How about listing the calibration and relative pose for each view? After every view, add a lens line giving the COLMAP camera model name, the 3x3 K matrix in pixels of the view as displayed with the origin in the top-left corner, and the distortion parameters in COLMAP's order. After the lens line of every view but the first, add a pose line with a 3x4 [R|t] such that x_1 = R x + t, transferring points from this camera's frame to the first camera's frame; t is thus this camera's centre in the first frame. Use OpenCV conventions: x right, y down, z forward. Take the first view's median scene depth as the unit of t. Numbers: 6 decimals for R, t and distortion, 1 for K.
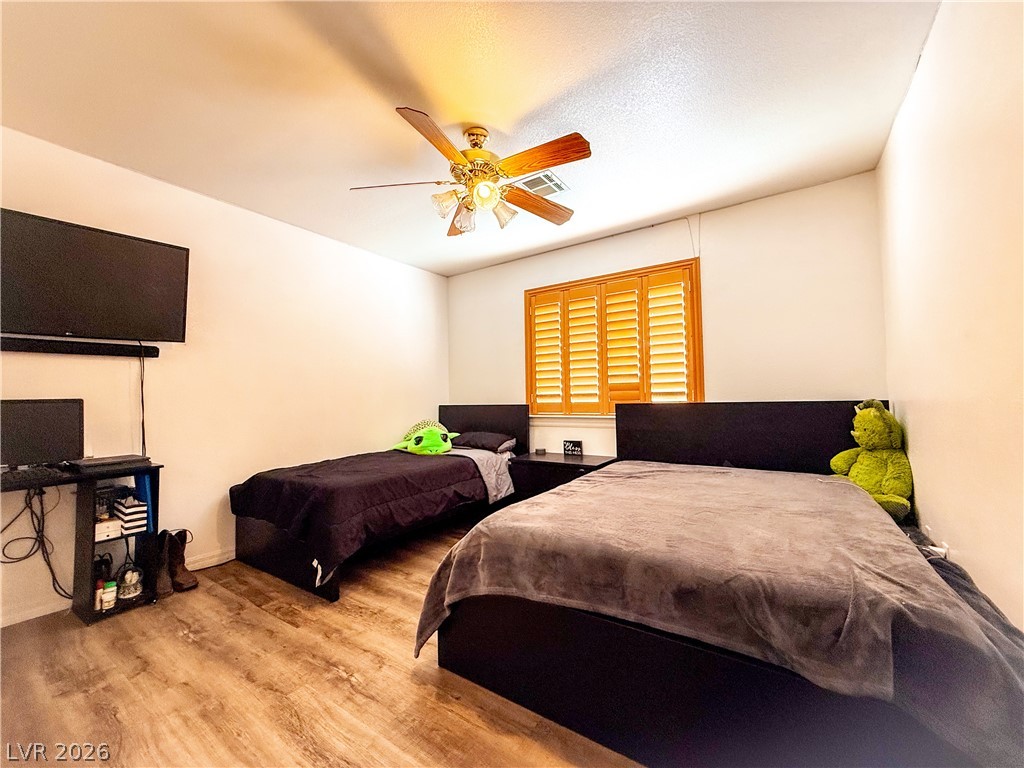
lens RADIAL K [[407.9, 0, 512.0], [0, 407.9, 384.0], [0, 0, 1]] dist [0.000452, 0.000037]
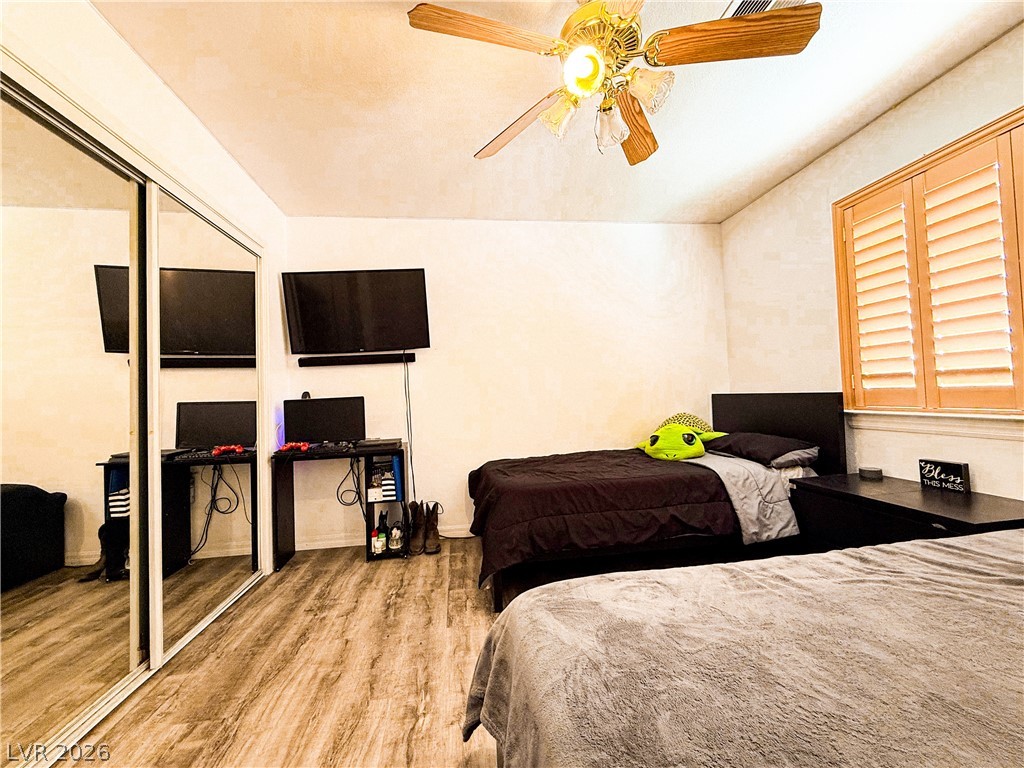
lens RADIAL K [[407.9, 0, 512.0], [0, 407.9, 384.0], [0, 0, 1]] dist [0.000452, 0.000037]
pose [[0.666114, -0.031036, -0.745204, 0.193936], [0.057066, 0.998326, 0.009432, 0.006438], [0.743663, -0.048809, 0.666770, 0.287580]]
